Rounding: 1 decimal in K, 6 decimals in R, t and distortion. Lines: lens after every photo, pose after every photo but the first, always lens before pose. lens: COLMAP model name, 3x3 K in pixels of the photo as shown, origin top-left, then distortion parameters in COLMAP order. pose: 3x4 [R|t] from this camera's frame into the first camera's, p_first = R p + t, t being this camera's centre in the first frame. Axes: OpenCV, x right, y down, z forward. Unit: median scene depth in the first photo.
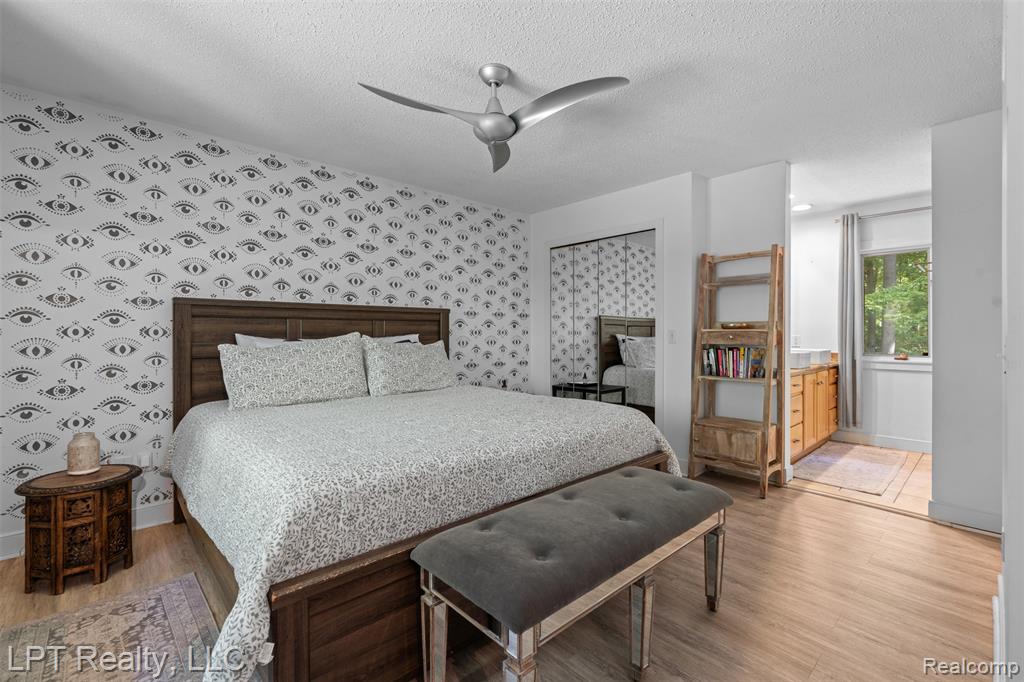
lens RADIAL K [[484.7, 0, 512.9], [0, 484.7, 336.8], [0, 0, 1]] dist [0.001092, 0.000101]
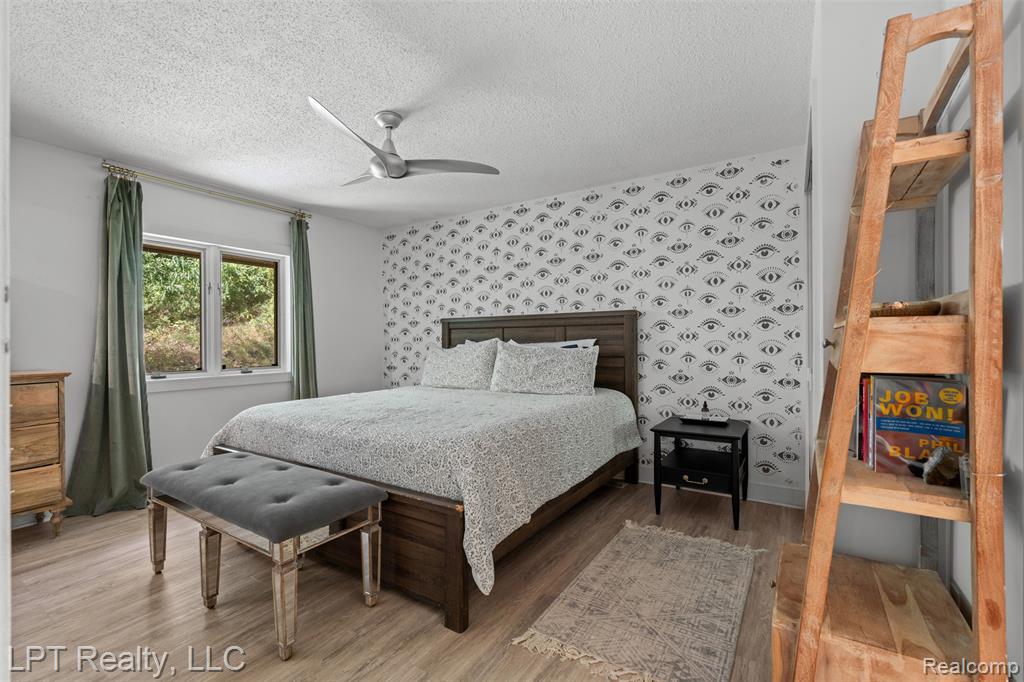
lens RADIAL K [[450.7, 0, 512.6], [0, 450.7, 345.4], [0, 0, 1]] dist [-0.014057, 0.000062]
pose [[0.212036, 0.012791, -0.977178, 0.679067], [0.003280, 0.999899, 0.013800, -0.005663], [0.977256, -0.006131, 0.211973, 0.673347]]
